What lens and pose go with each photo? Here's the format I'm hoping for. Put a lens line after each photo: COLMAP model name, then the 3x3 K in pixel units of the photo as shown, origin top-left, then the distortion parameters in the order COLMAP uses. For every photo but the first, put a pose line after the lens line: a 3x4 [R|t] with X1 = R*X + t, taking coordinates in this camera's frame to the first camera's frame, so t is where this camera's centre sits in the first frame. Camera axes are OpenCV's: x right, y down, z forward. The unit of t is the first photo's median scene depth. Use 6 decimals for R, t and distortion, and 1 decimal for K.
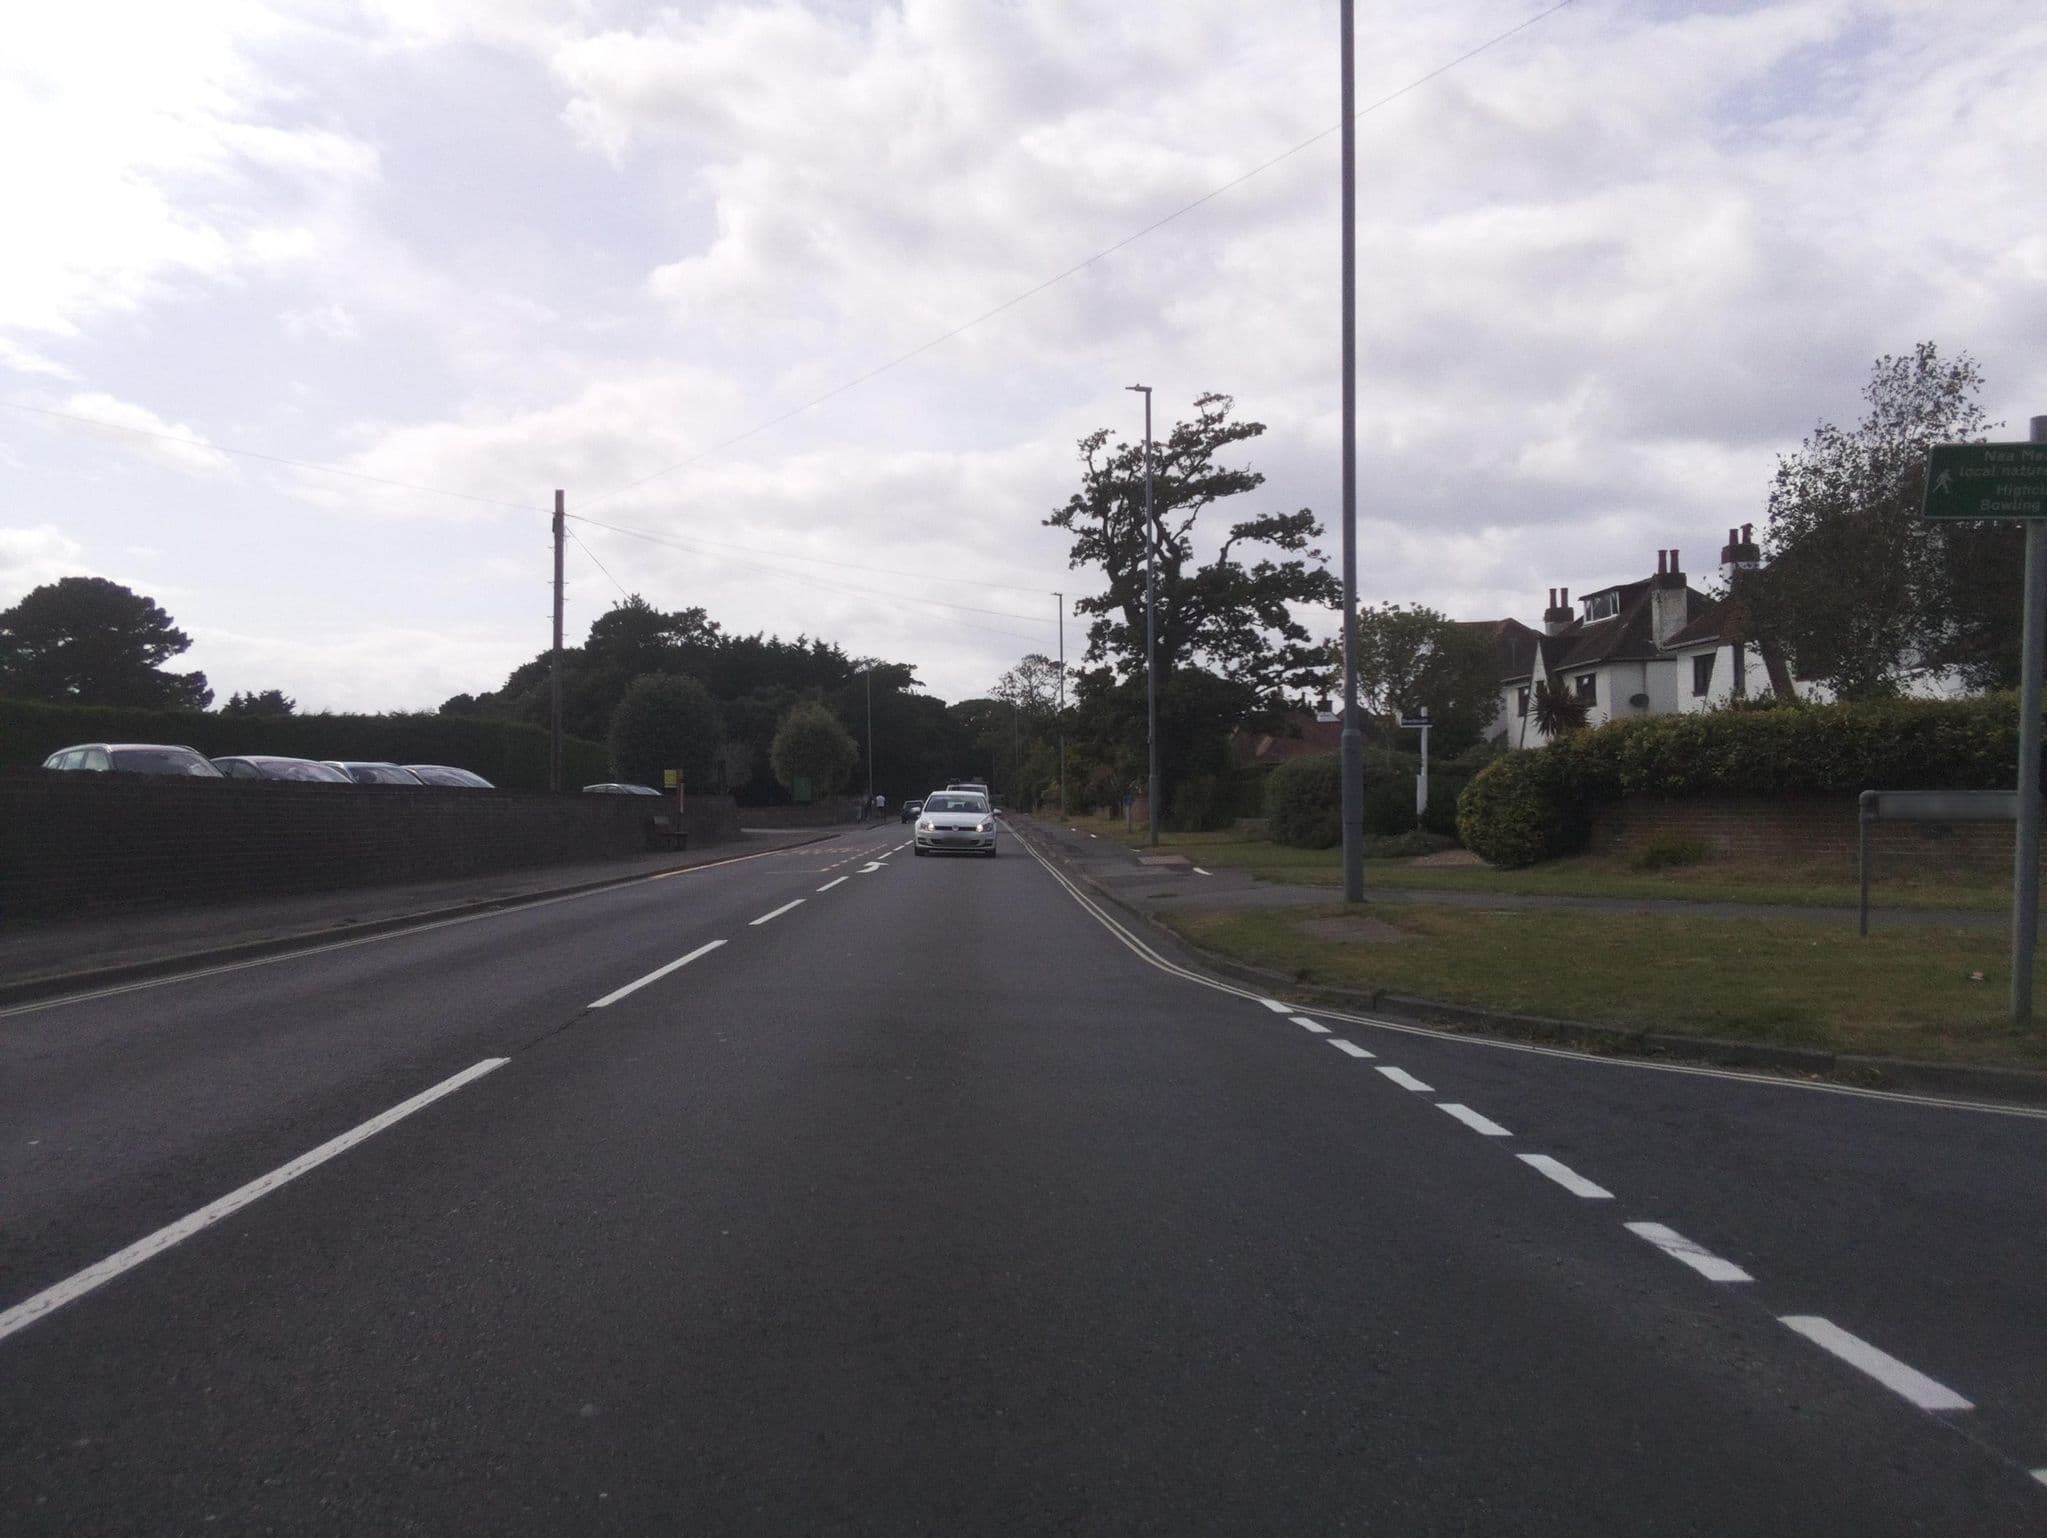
lens RADIAL K [[1550.7, 0, 1023.5], [0, 1550.7, 769.0], [0, 0, 1]] dist [-0.002104, -0.004172]
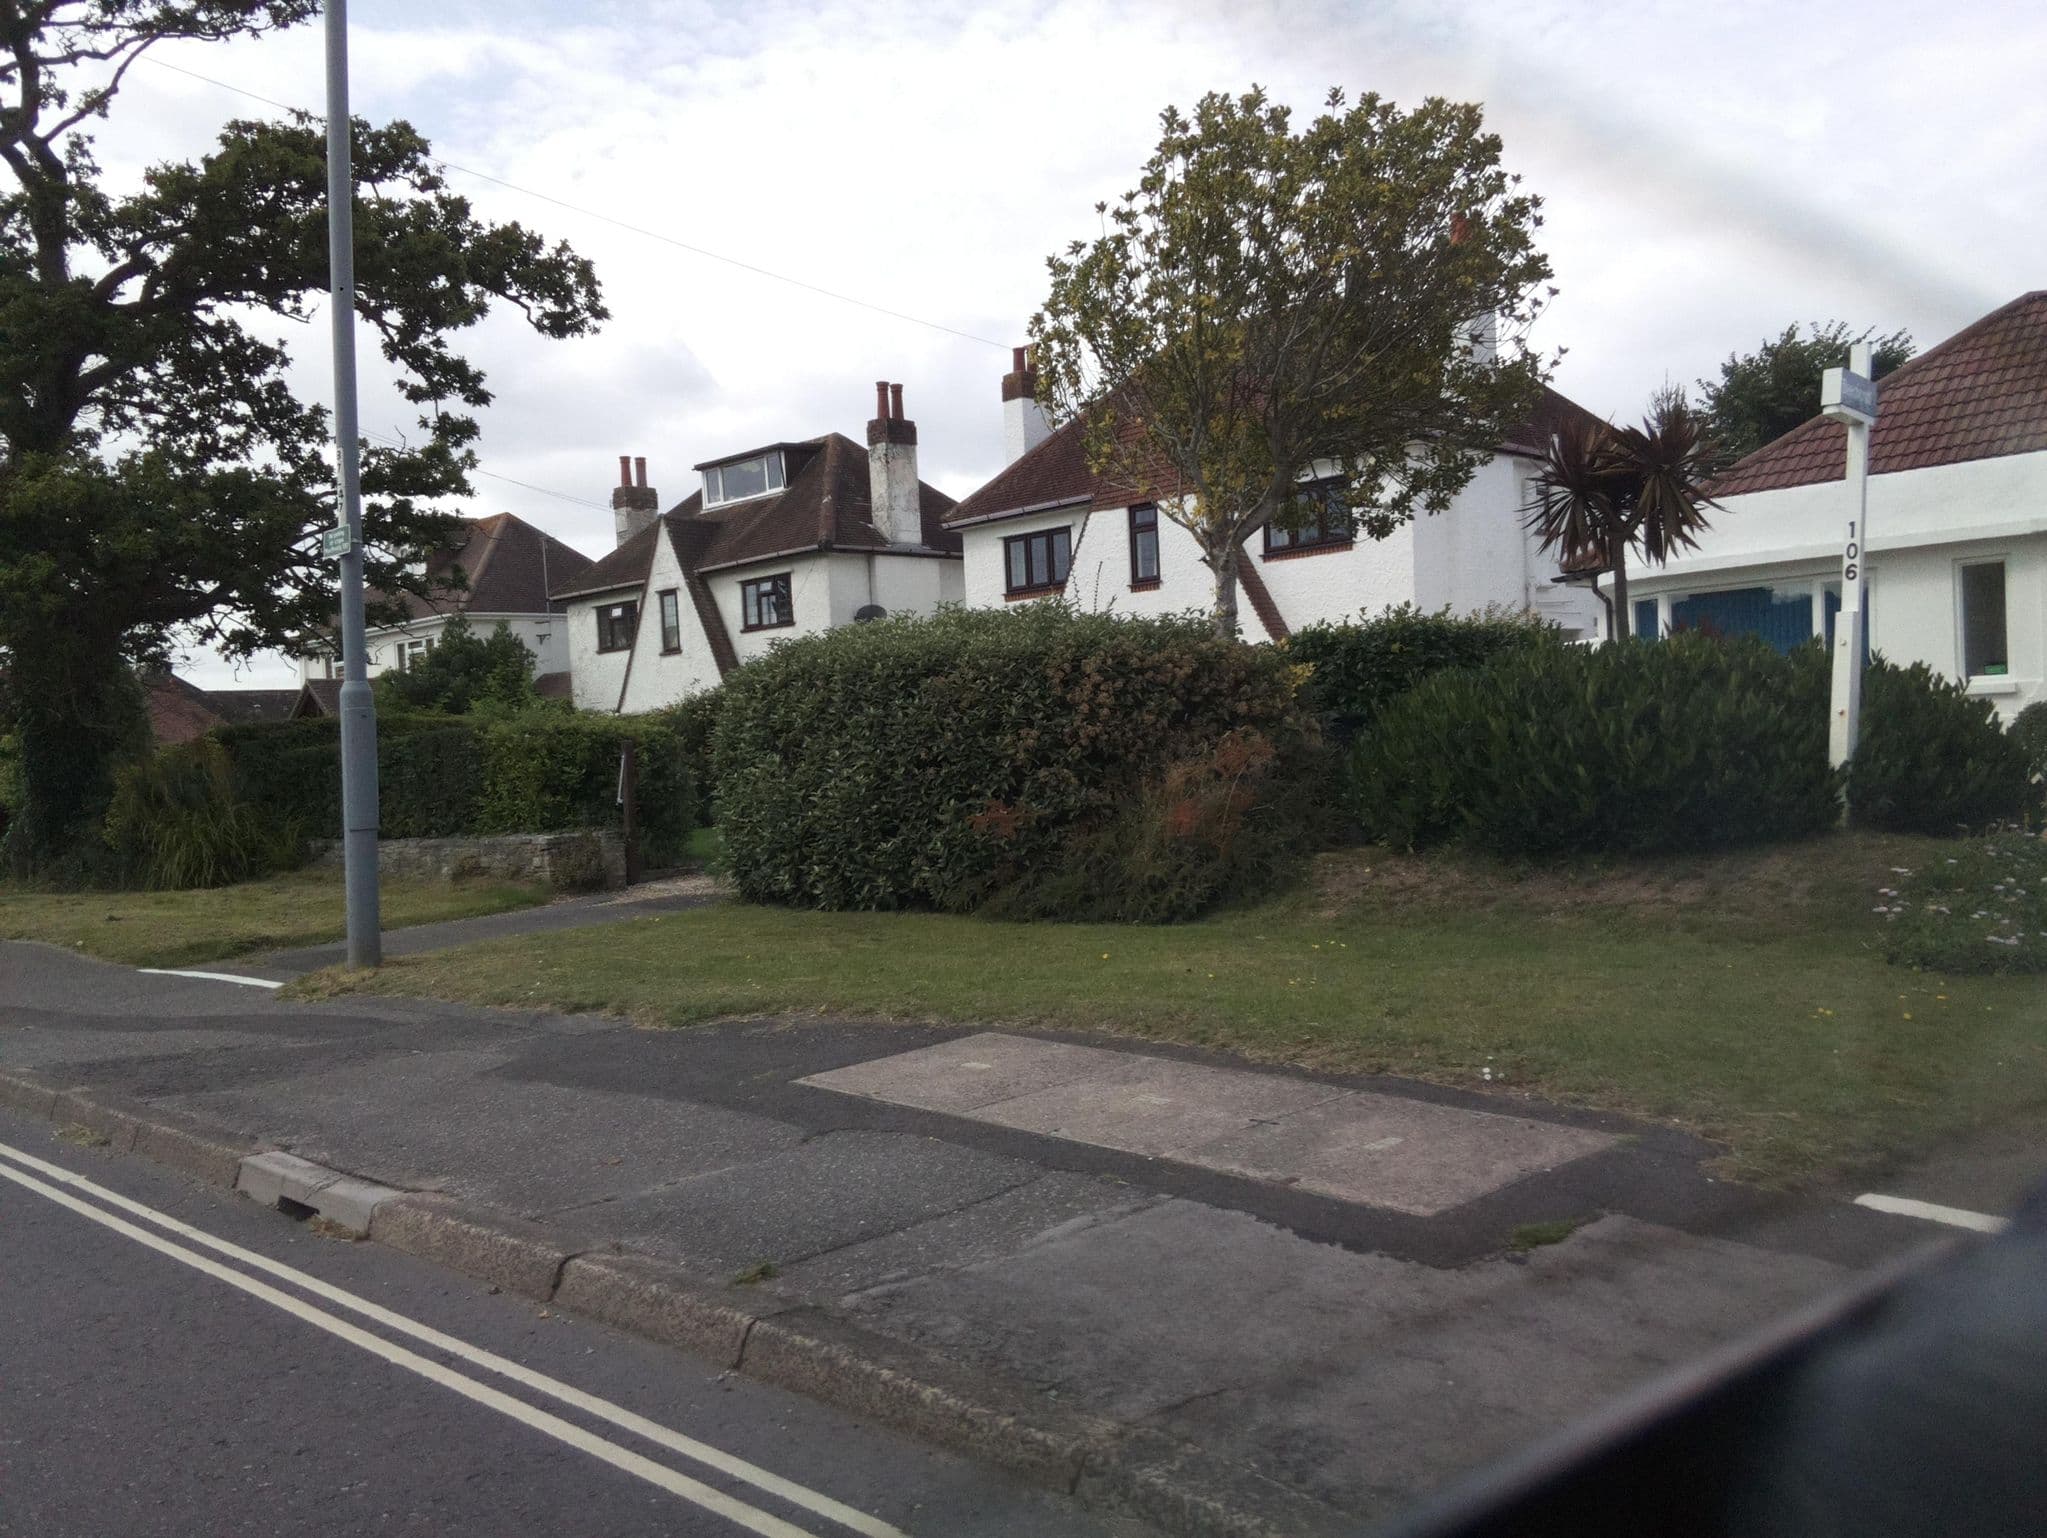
lens RADIAL K [[1550.7, 0, 1023.5], [0, 1550.7, 769.0], [0, 0, 1]] dist [-0.002104, -0.004172]
pose [[0.692010, -0.023203, 0.721515, -0.019316], [0.021713, 0.999700, 0.011323, 0.013442], [-0.721561, 0.007830, 0.692306, 0.547278]]
